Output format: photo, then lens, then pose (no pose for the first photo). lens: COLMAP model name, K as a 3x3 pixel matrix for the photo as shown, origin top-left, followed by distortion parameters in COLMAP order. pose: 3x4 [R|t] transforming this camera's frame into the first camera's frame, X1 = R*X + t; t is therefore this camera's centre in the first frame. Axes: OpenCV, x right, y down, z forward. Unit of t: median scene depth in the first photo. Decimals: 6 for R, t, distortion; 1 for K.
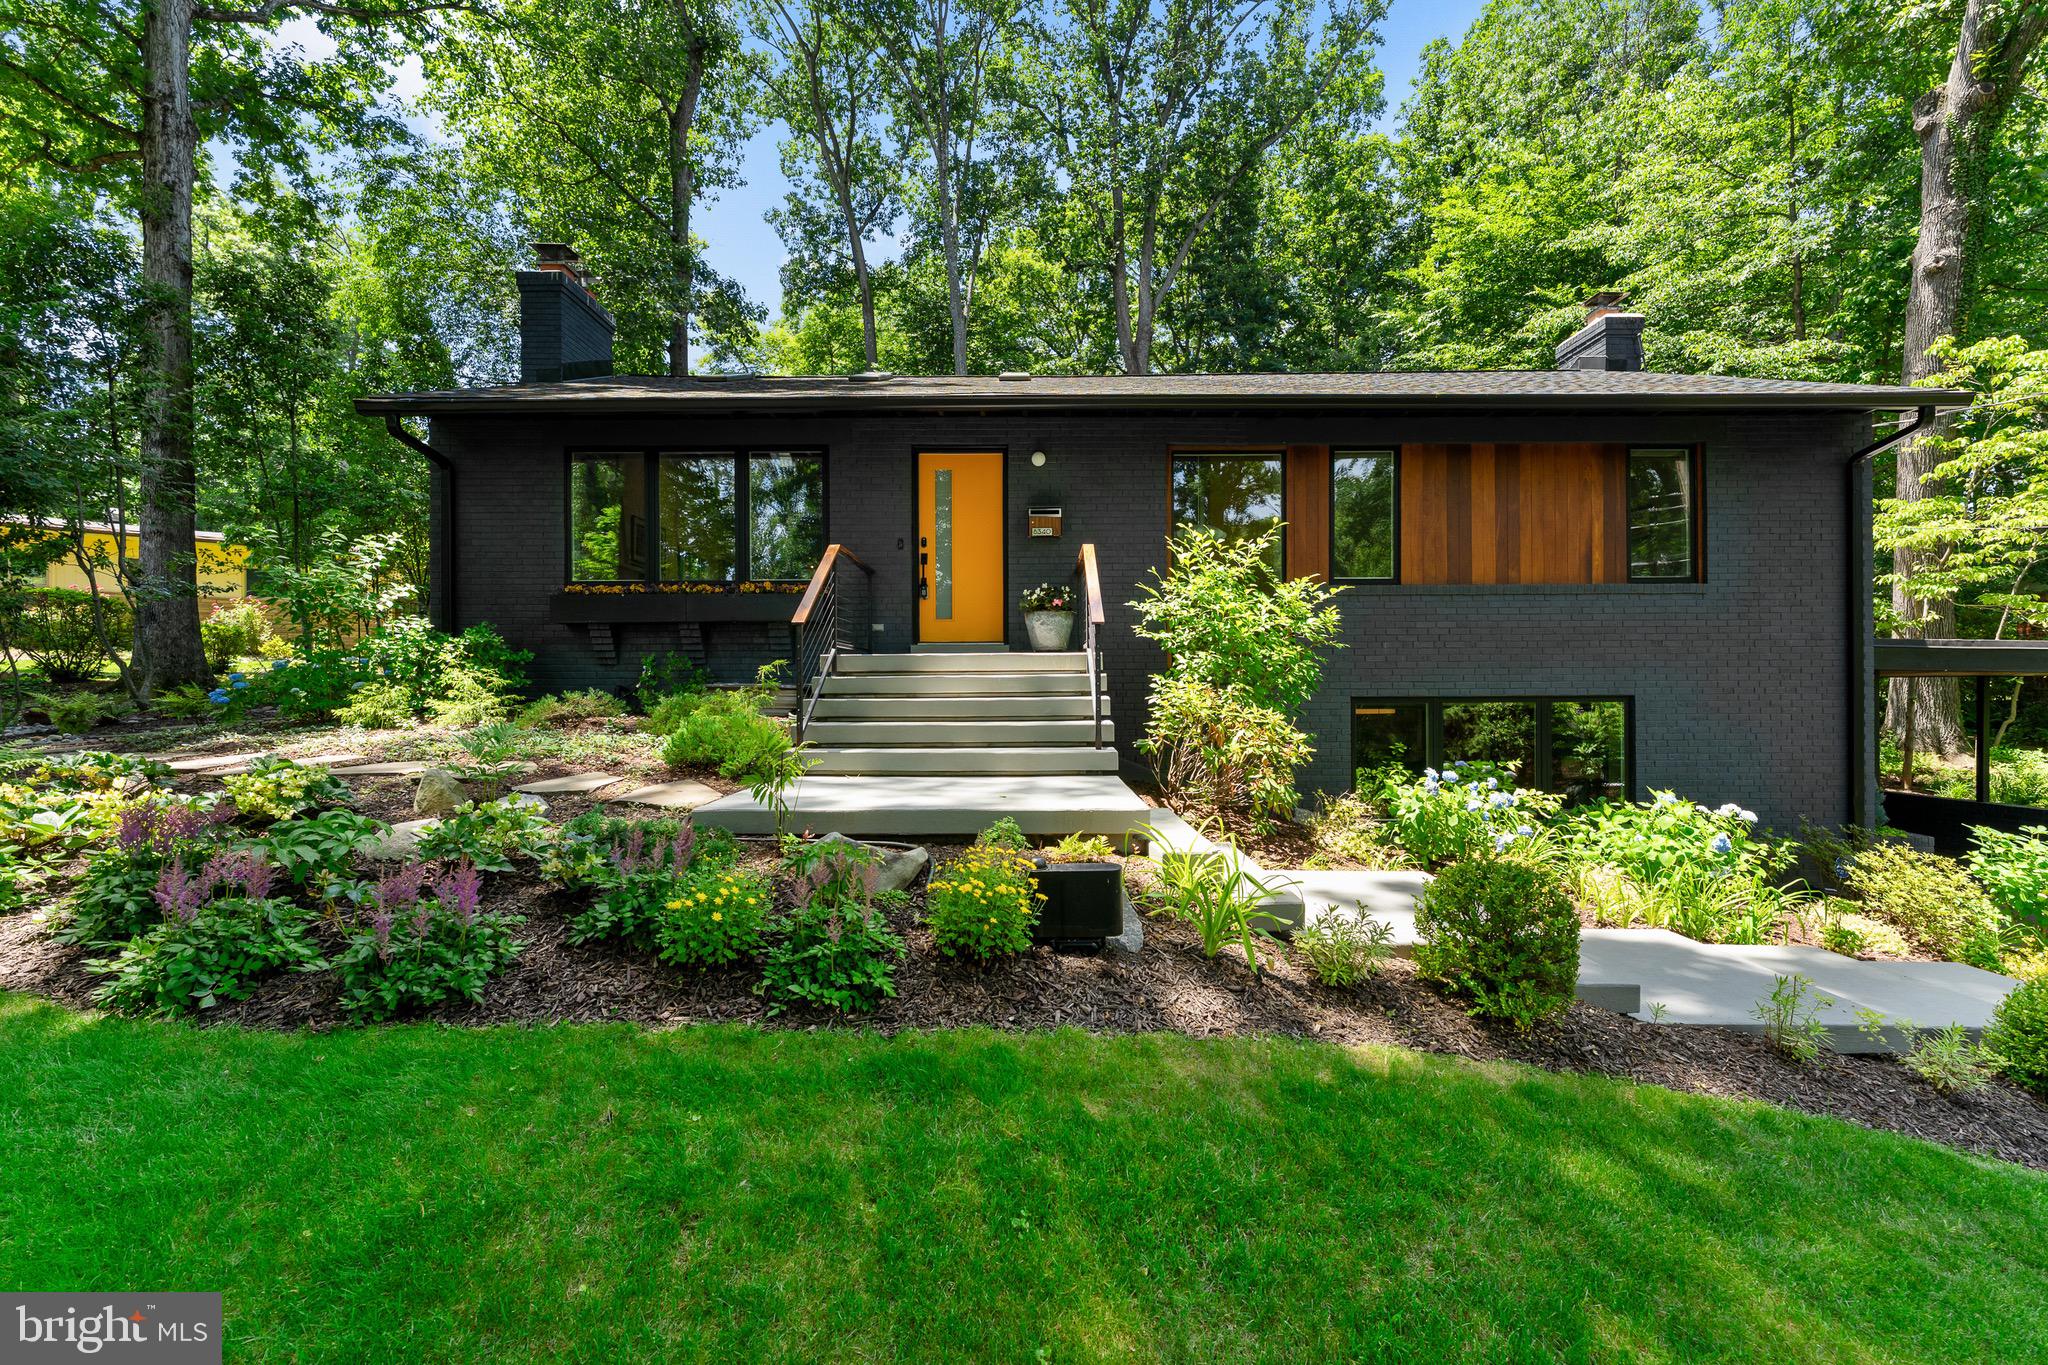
lens RADIAL K [[824.6, 0, 1033.2], [0, 824.6, 685.5], [0, 0, 1]] dist [0.009322, -0.001426]
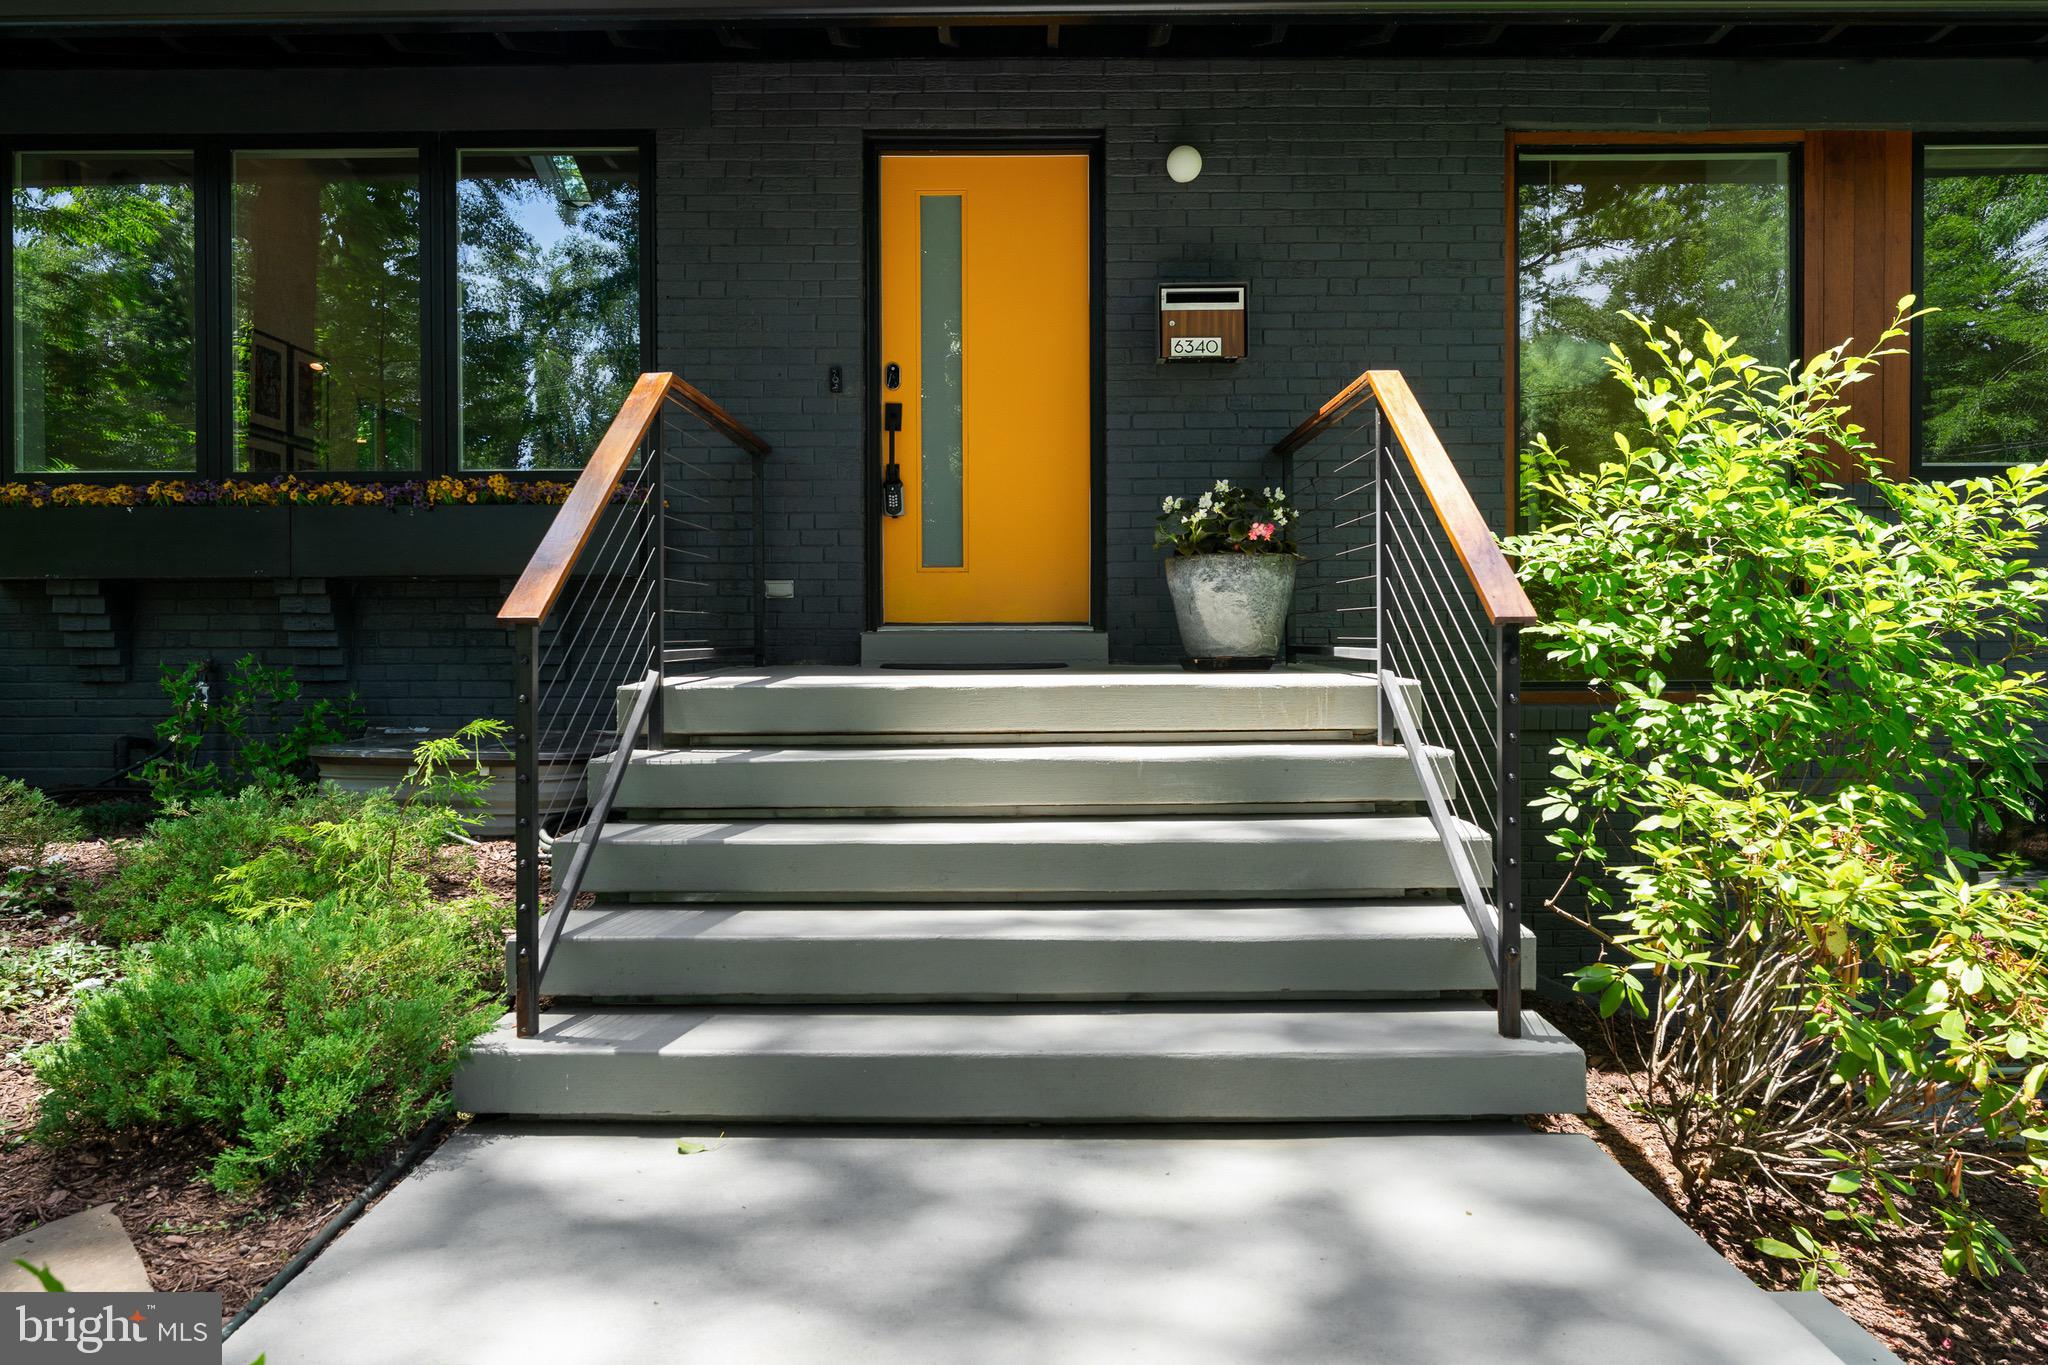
lens RADIAL K [[1377.2, 0, 1018.9], [0, 1377.2, 673.6], [0, 0, 1]] dist [-0.004864, -0.003635]
pose [[0.999930, 0.001452, -0.011777, -0.064290], [-0.001156, 0.999683, 0.025135, -0.046453], [0.011810, -0.025119, 0.999615, 0.334676]]
